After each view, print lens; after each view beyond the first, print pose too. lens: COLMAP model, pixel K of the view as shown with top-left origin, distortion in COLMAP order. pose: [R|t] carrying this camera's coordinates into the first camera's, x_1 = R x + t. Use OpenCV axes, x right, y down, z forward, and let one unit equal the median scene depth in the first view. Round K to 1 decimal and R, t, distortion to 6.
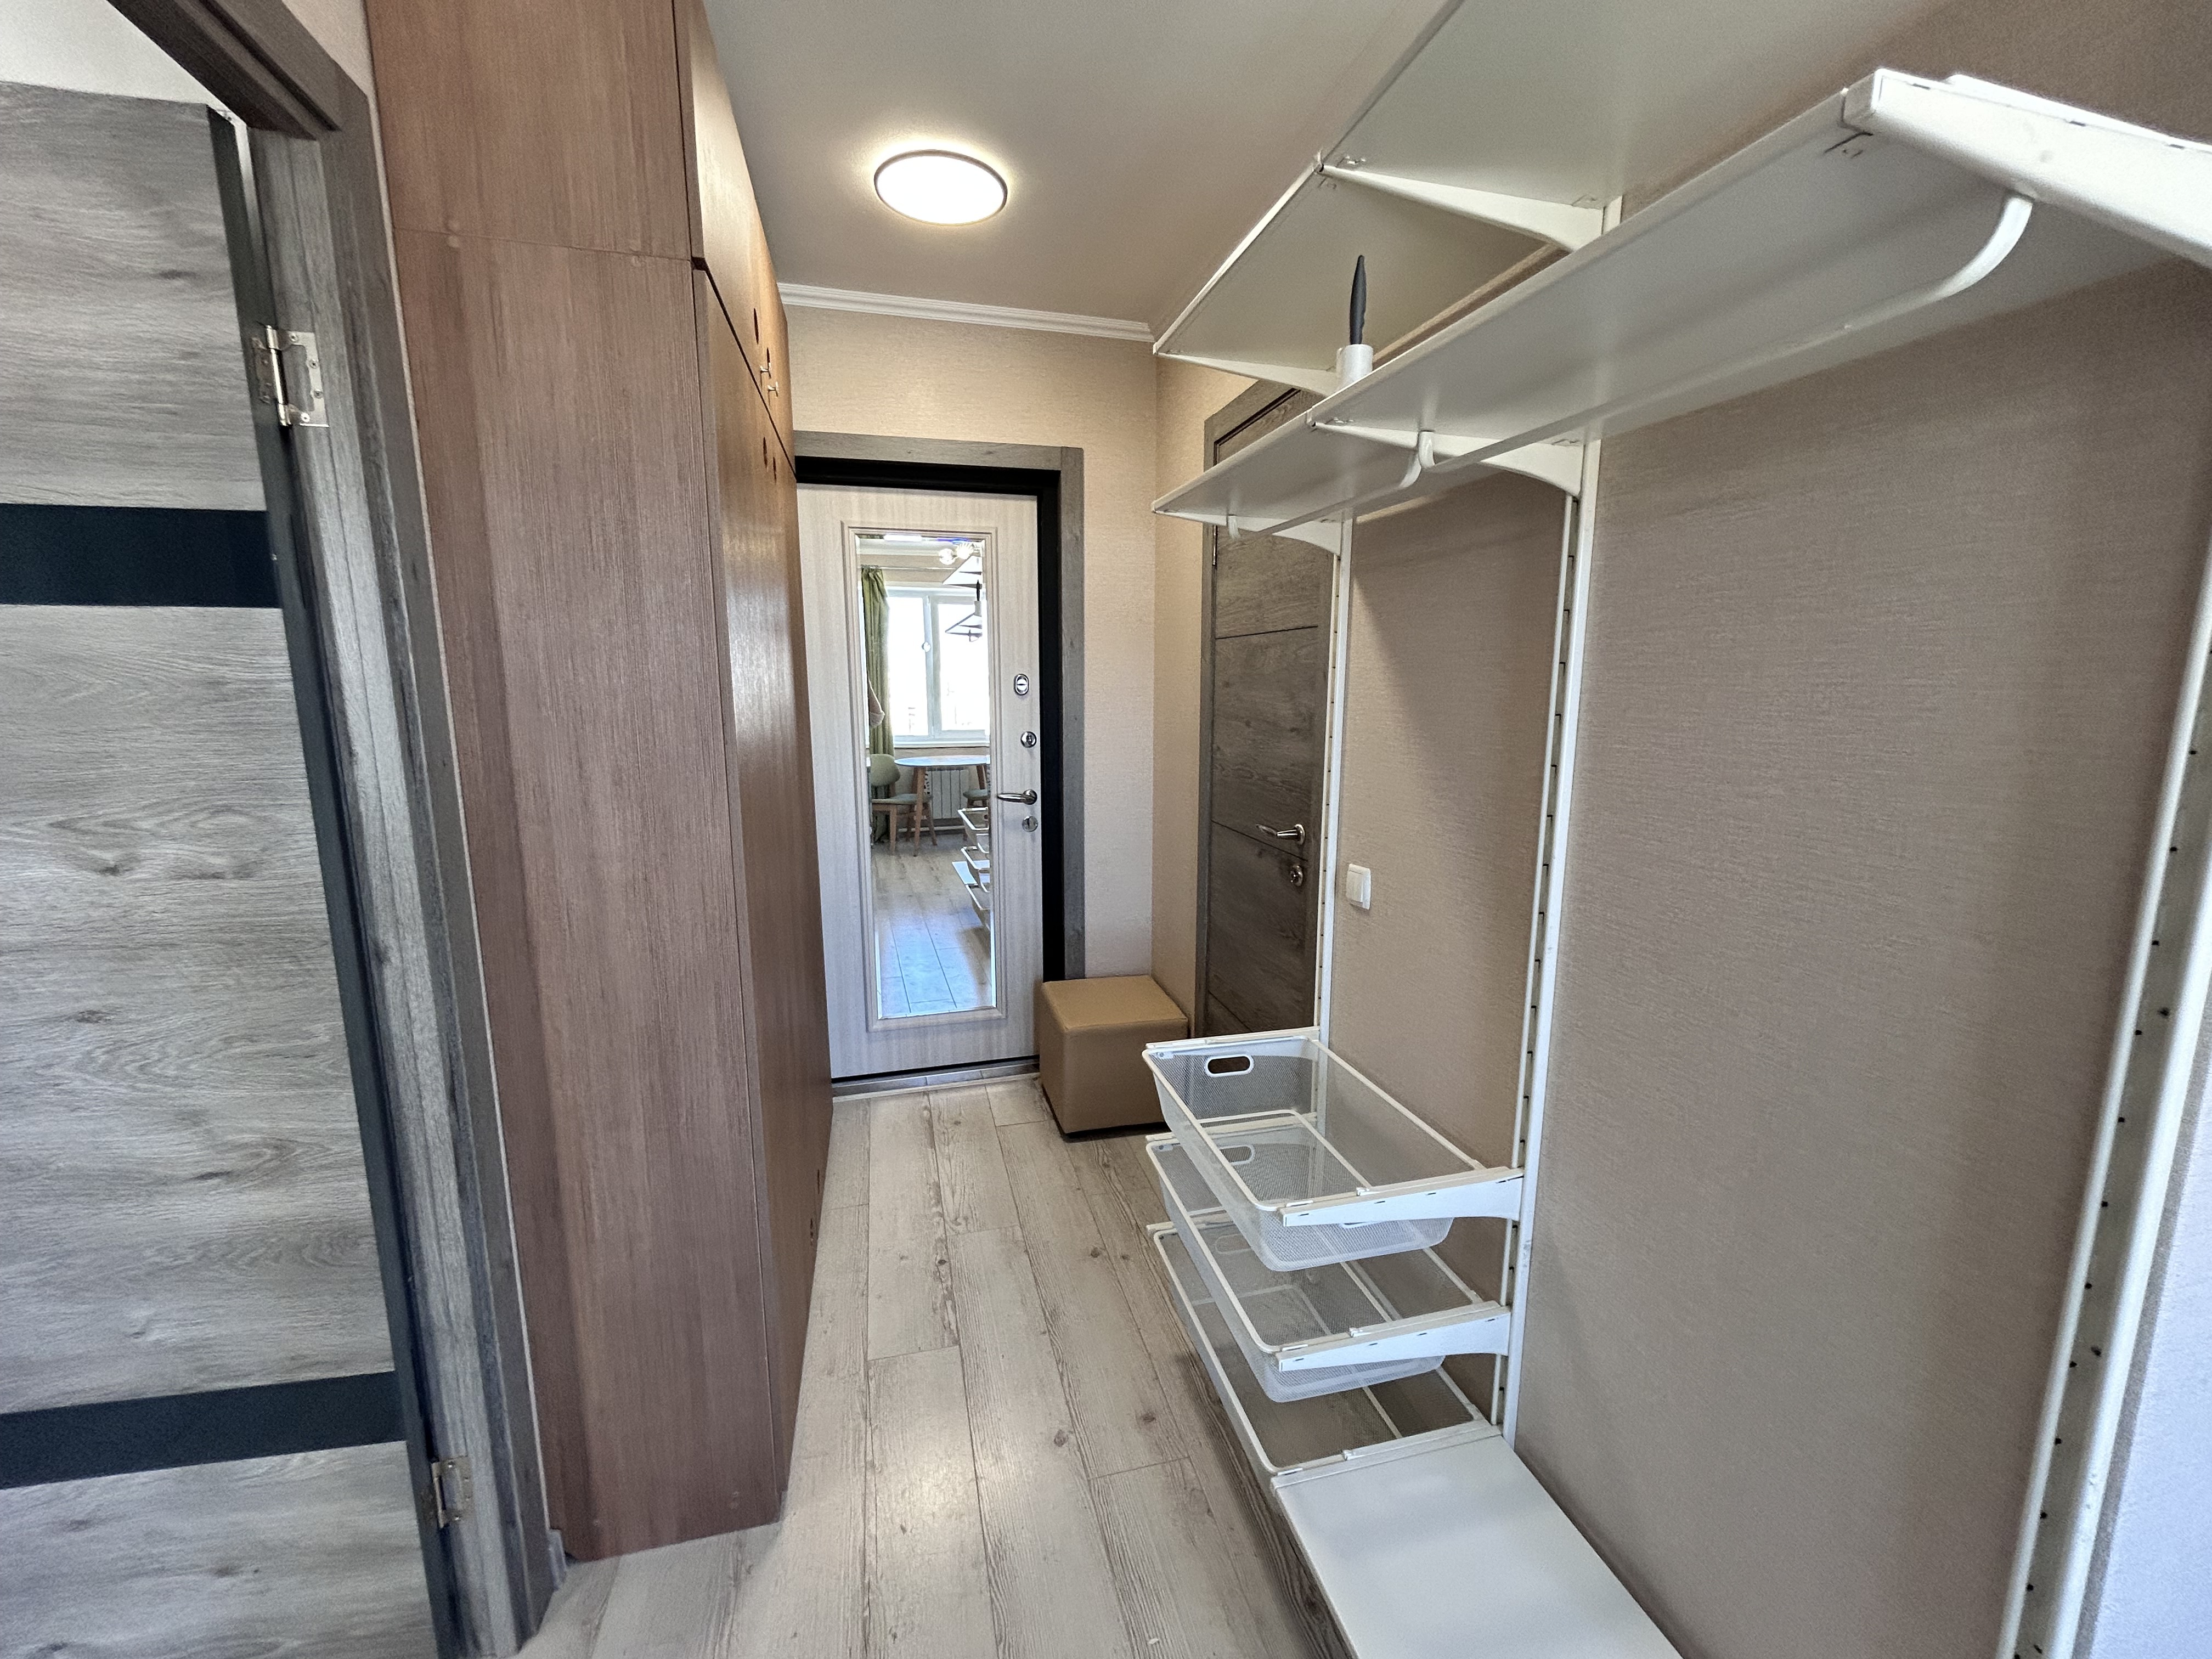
lens RADIAL K [[885.2, 0, 1106.3], [0, 885.2, 832.5], [0, 0, 1]] dist [-0.003323, 0.000960]
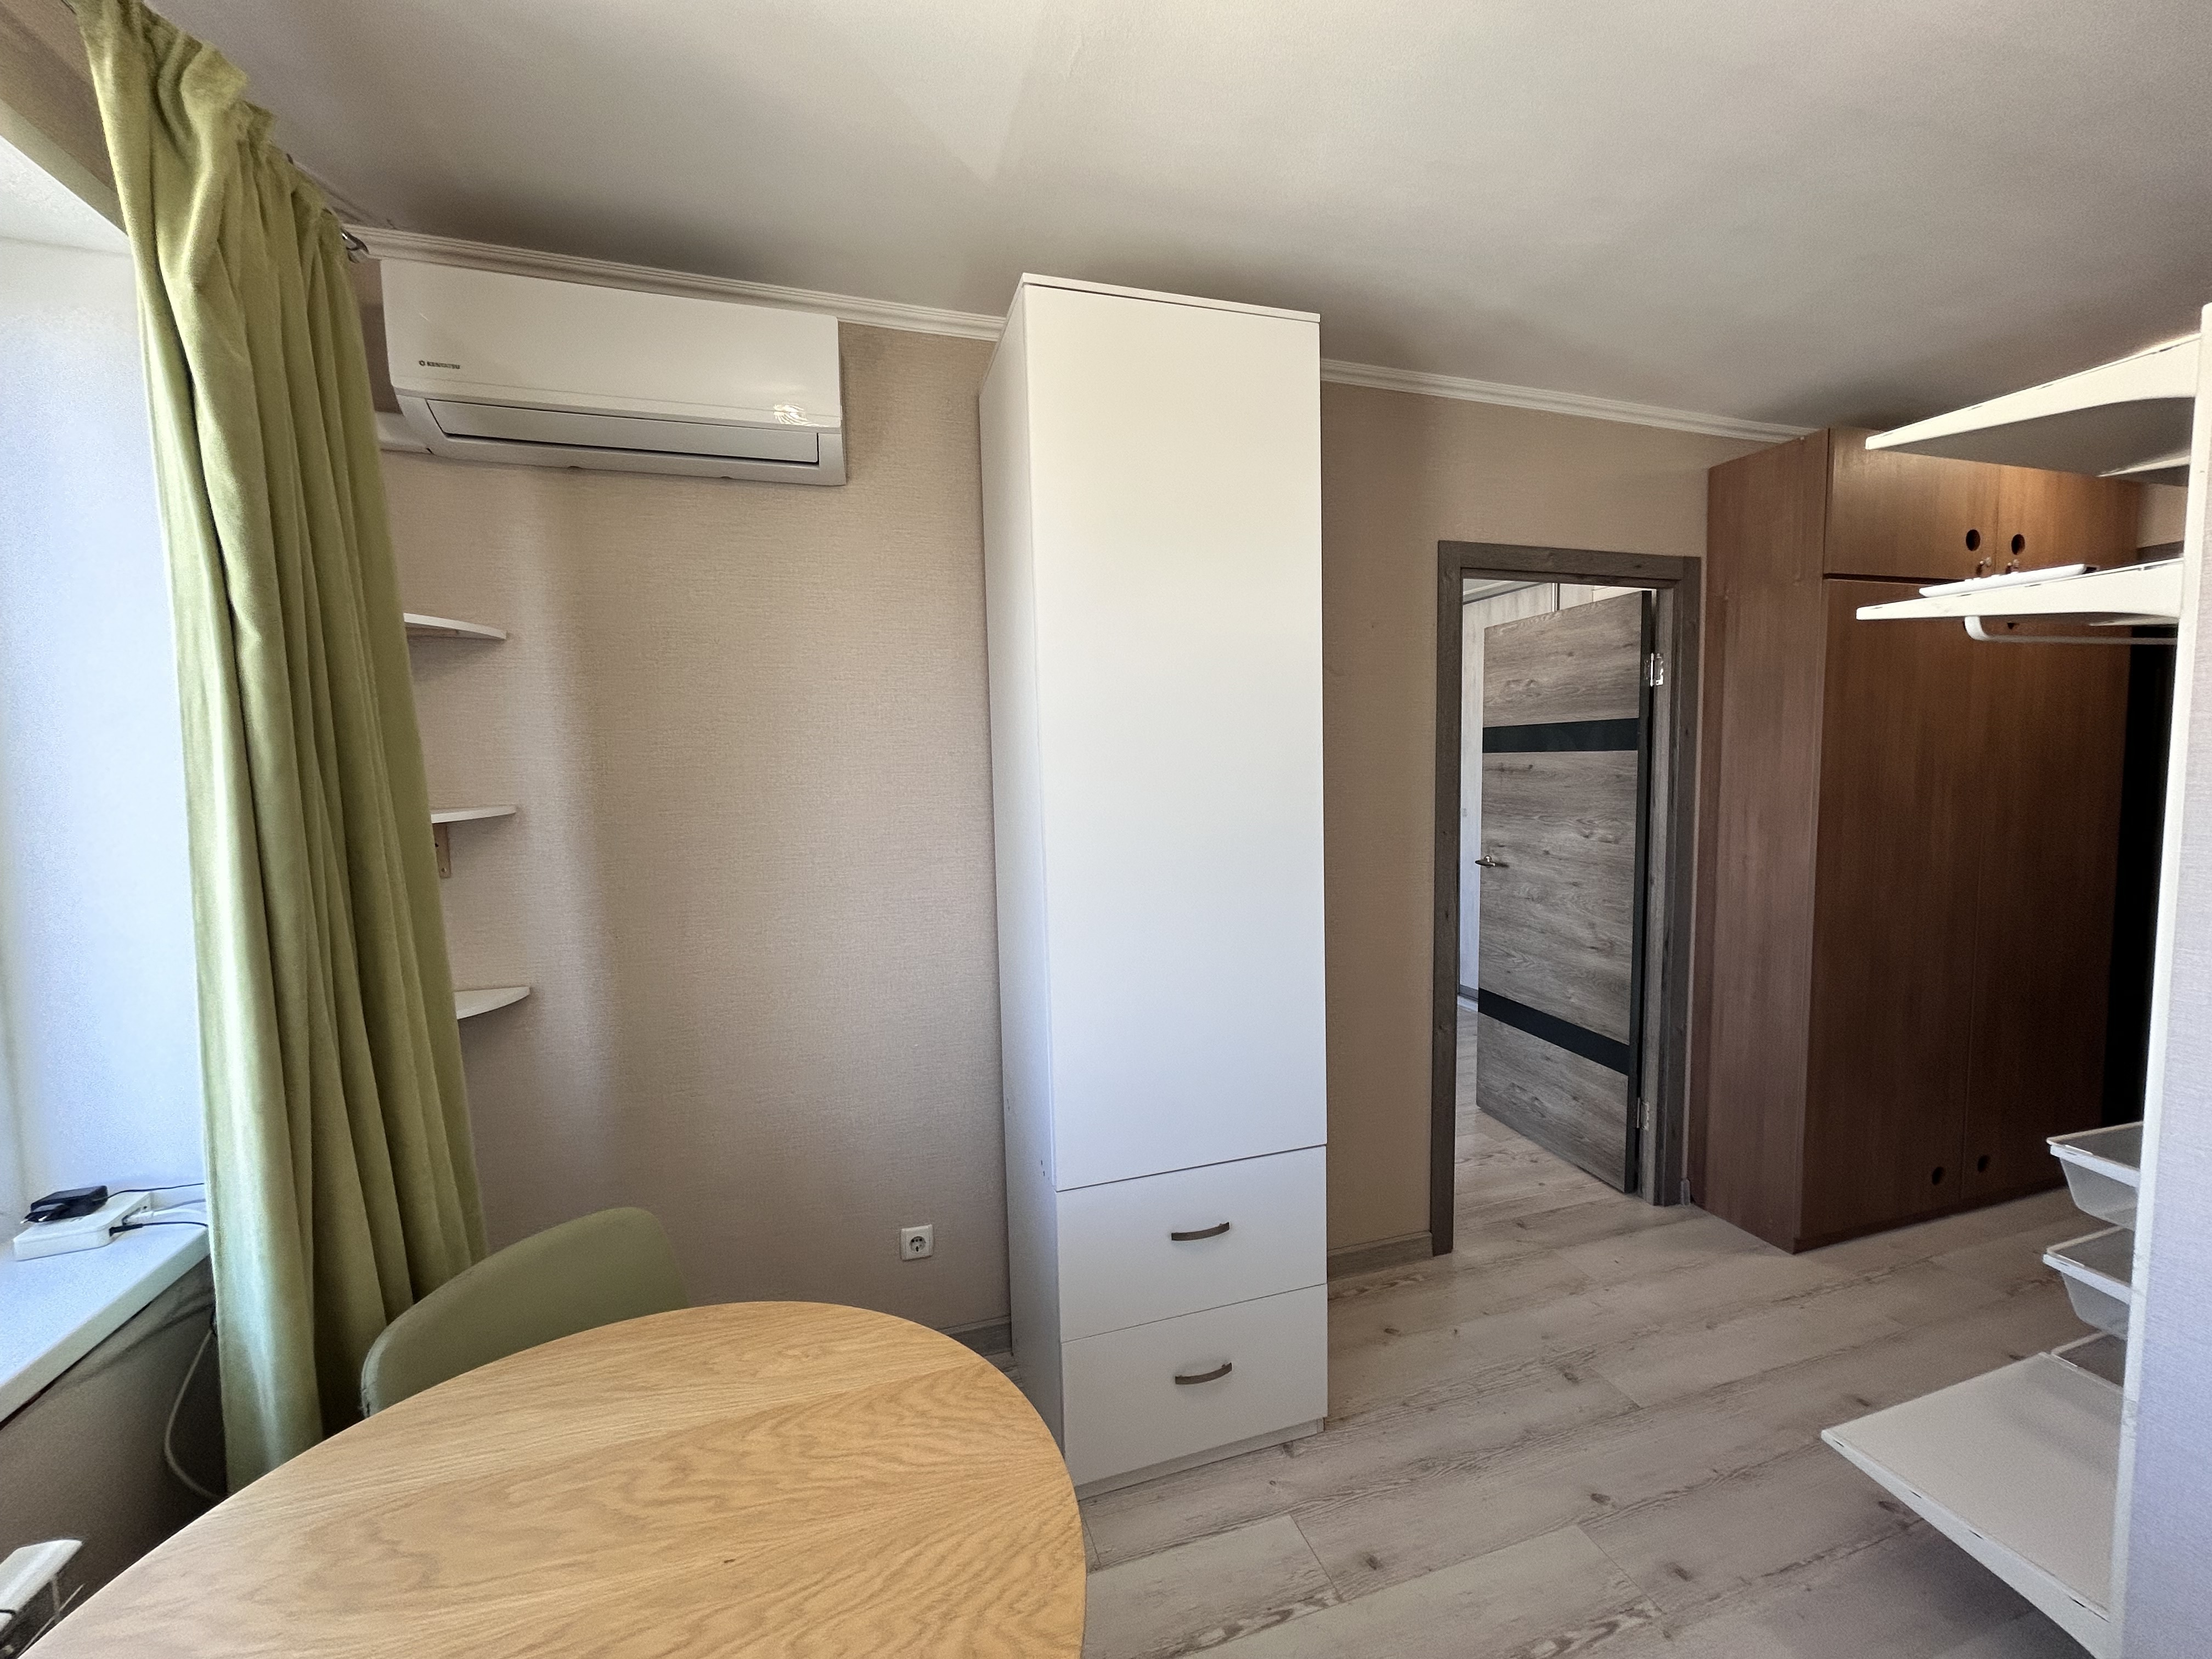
lens RADIAL K [[885.2, 0, 1105.6], [0, 885.2, 841.0], [0, 0, 1]] dist [-0.003323, 0.000960]
pose [[0.044836, 0.086764, -0.995219, 1.702710], [-0.147821, 0.985831, 0.079286, 0.056597], [0.987997, 0.143560, 0.057027, -0.752785]]
